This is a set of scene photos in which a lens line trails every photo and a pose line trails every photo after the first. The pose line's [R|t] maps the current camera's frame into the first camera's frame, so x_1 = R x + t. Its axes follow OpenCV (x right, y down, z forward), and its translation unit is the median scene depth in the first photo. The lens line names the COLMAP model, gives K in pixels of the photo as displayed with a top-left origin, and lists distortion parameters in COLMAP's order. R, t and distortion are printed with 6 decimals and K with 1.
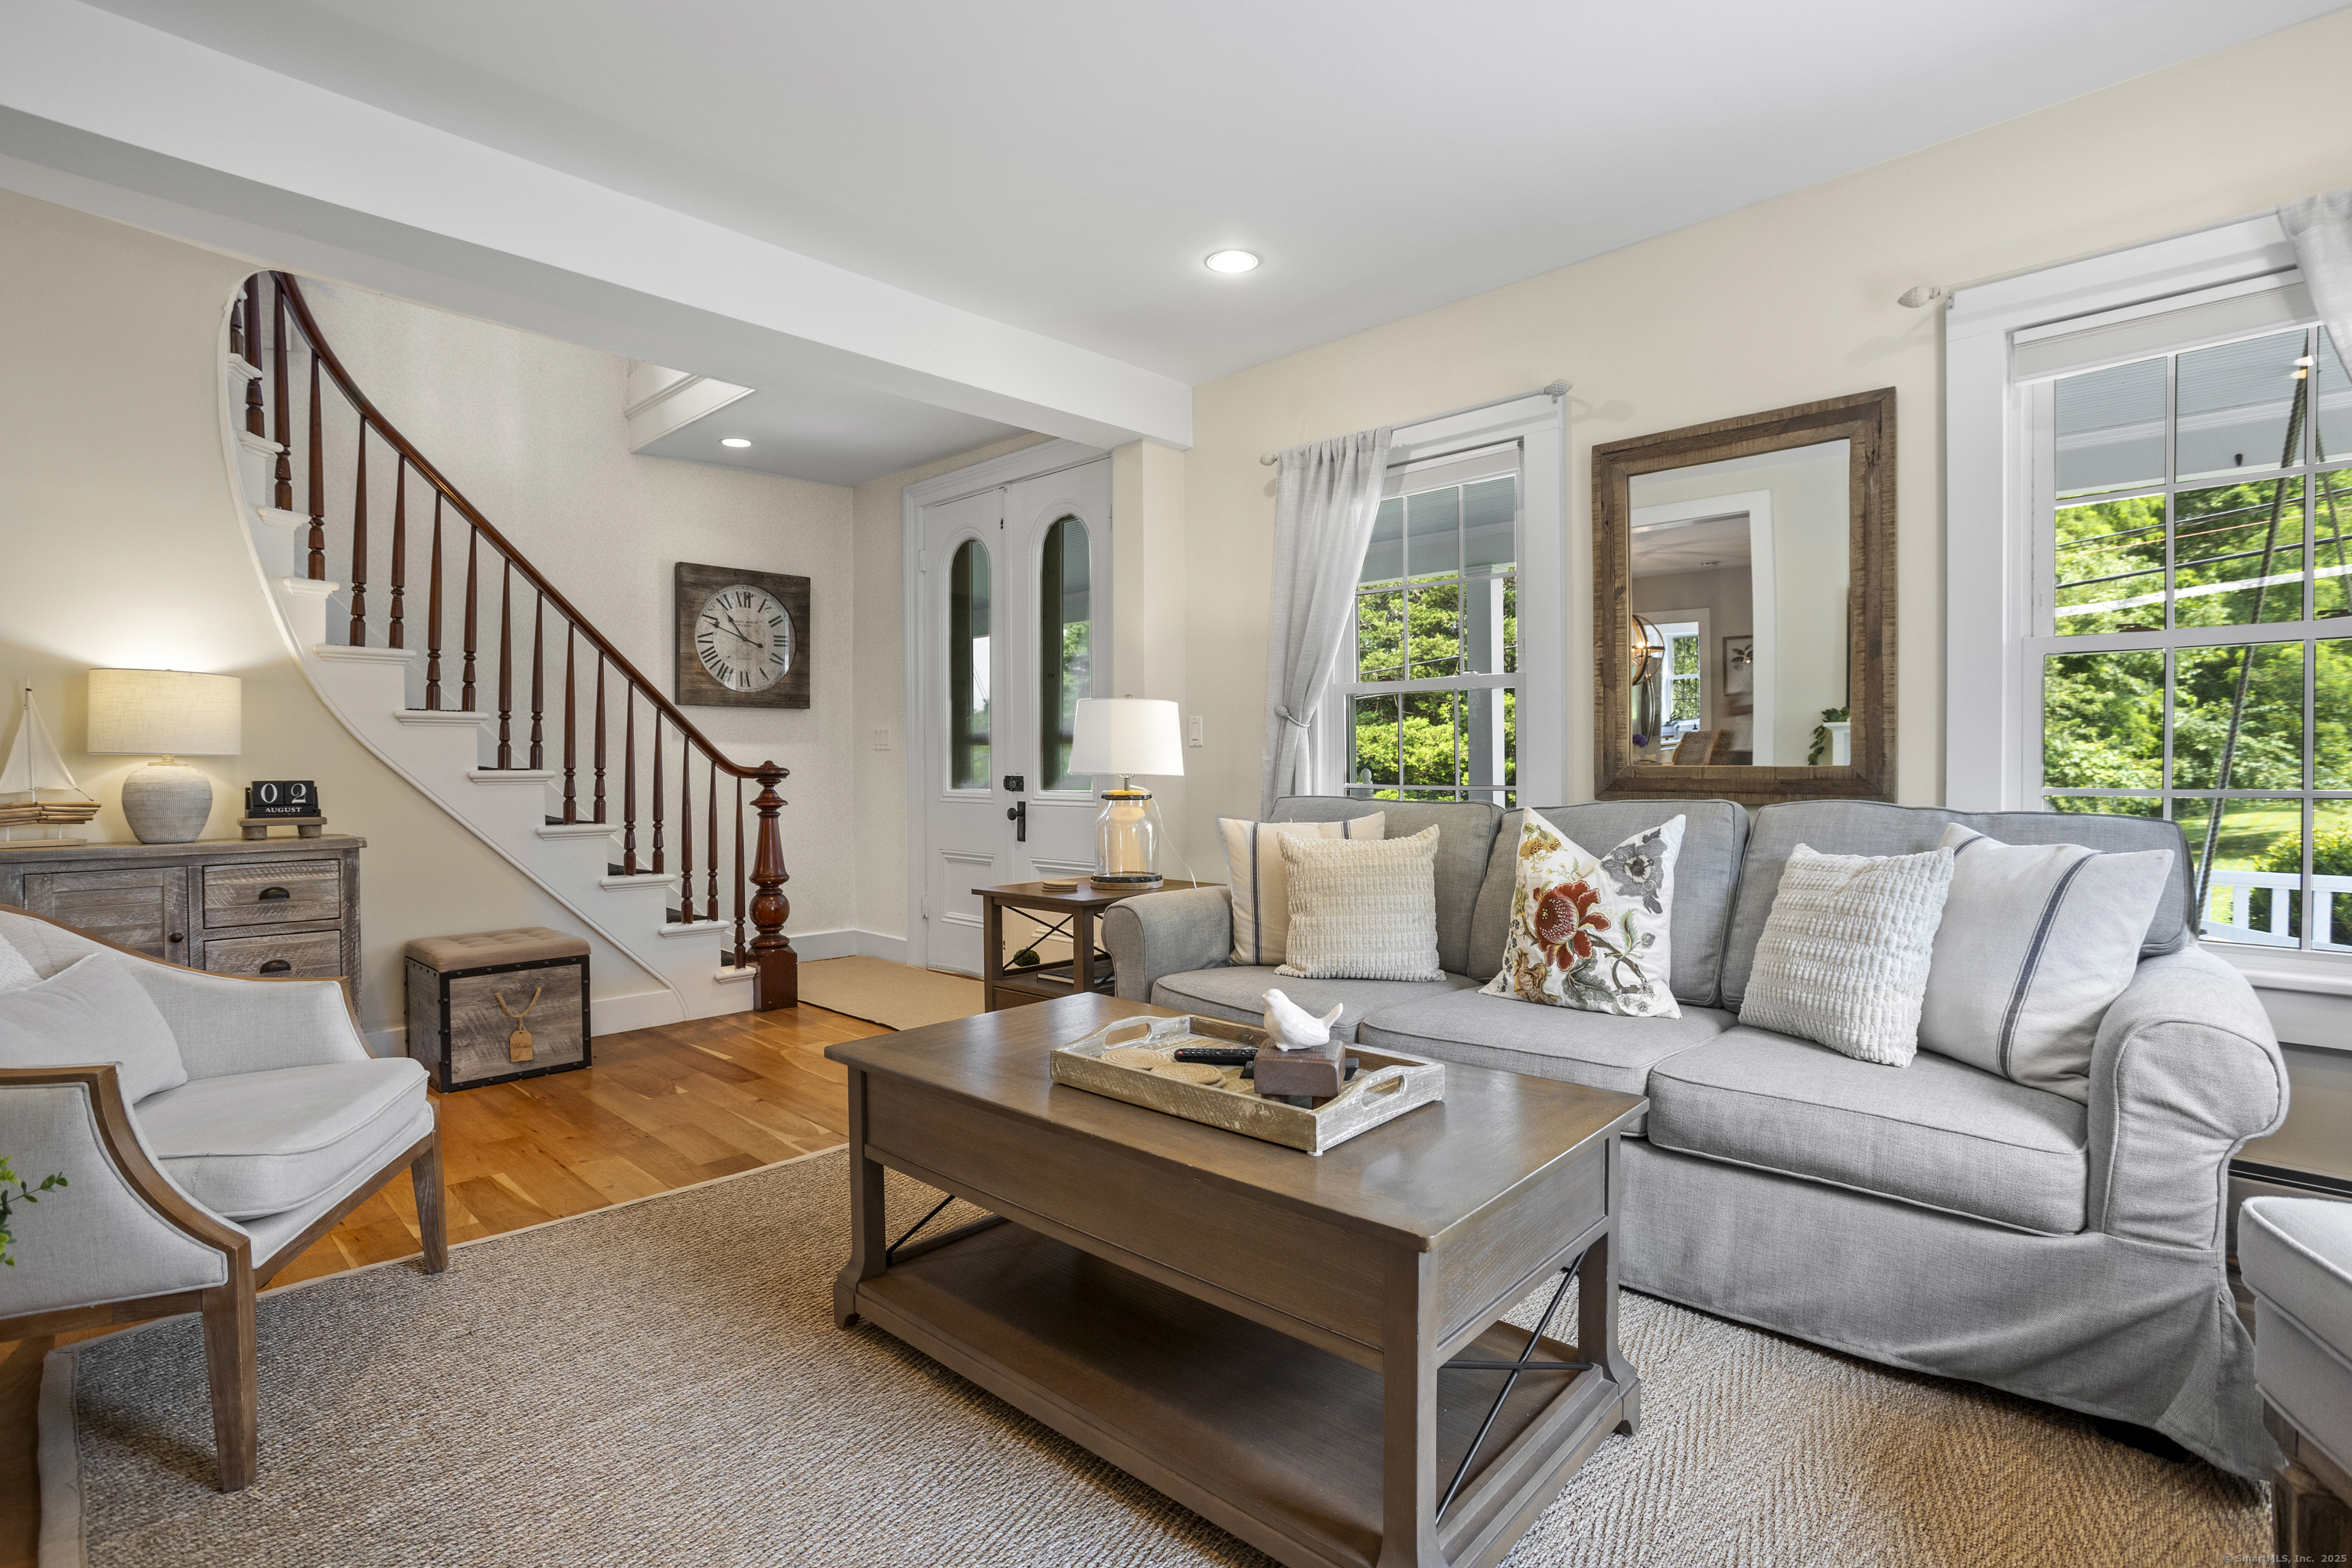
lens RADIAL K [[1123.9, 0, 1176.0], [0, 1123.9, 784.0], [0, 0, 1]] dist [-0.065523, 0.032824]
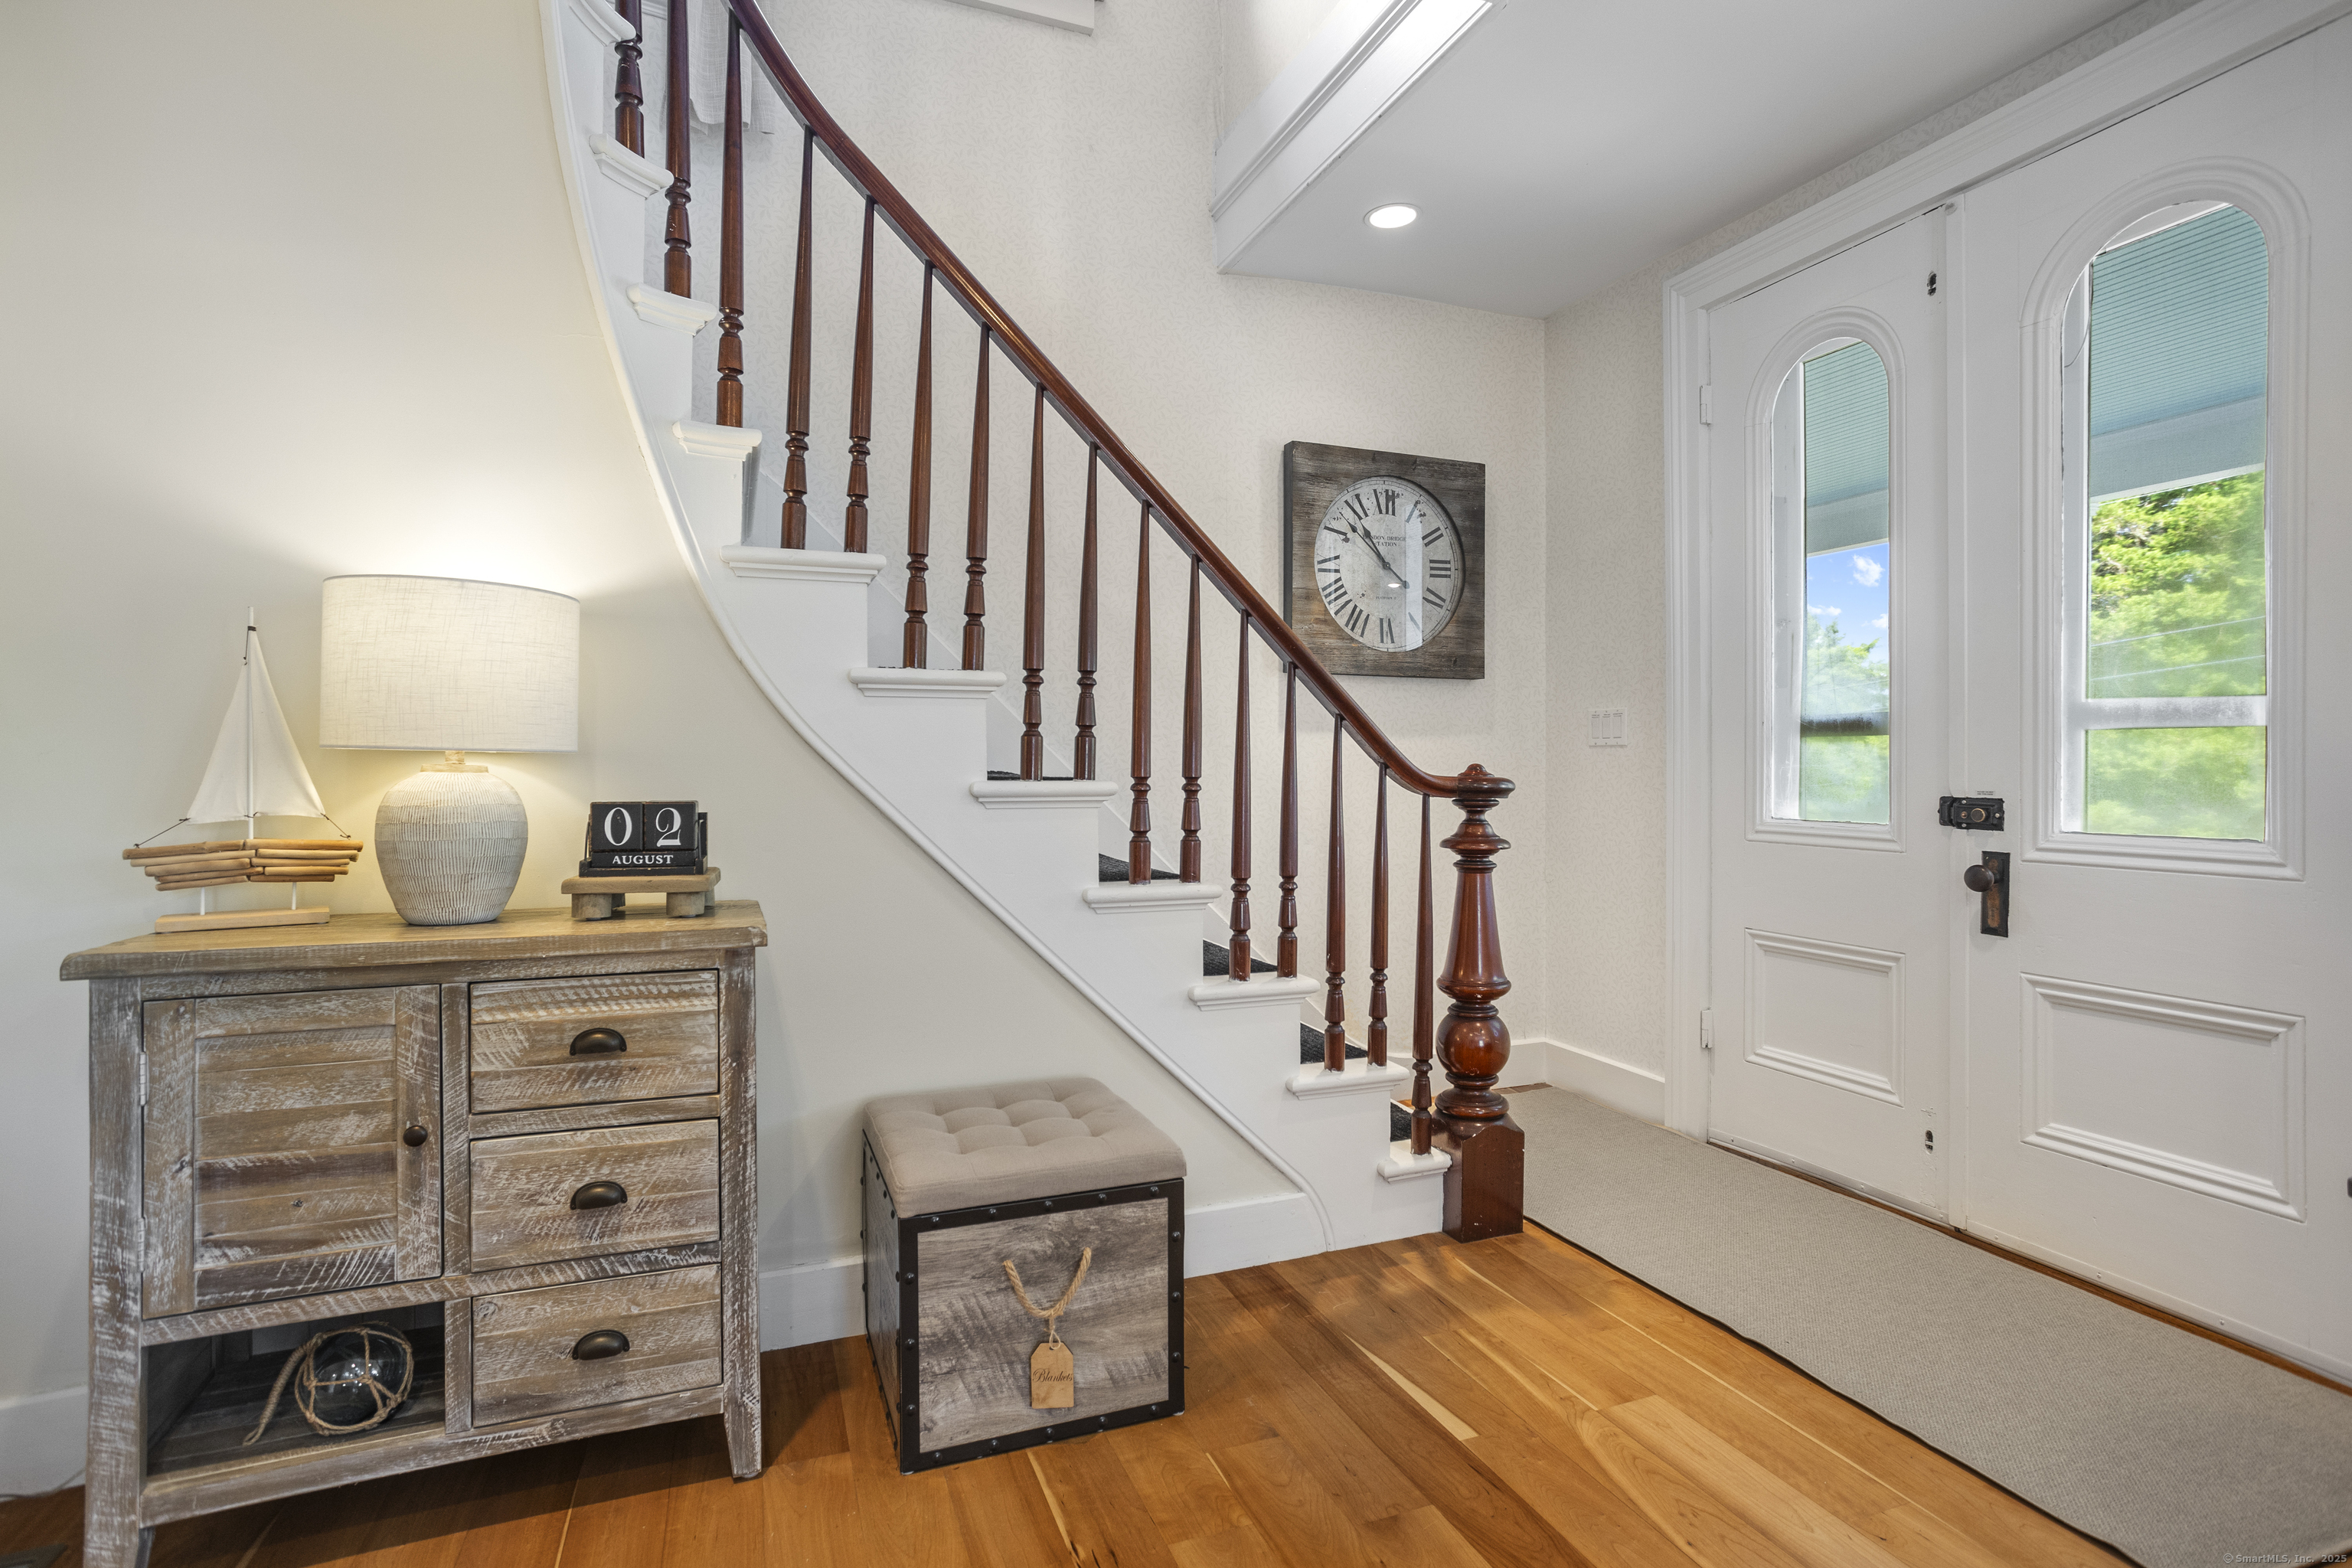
lens RADIAL K [[1151.1, 0, 1178.7], [0, 1151.1, 771.8], [0, 0, 1]] dist [-0.050194, 0.000270]
pose [[0.907200, 0.005650, -0.420662, -0.293552], [-0.010985, 0.999887, -0.010260, -0.011362], [0.420556, 0.013929, 0.907160, 0.494995]]
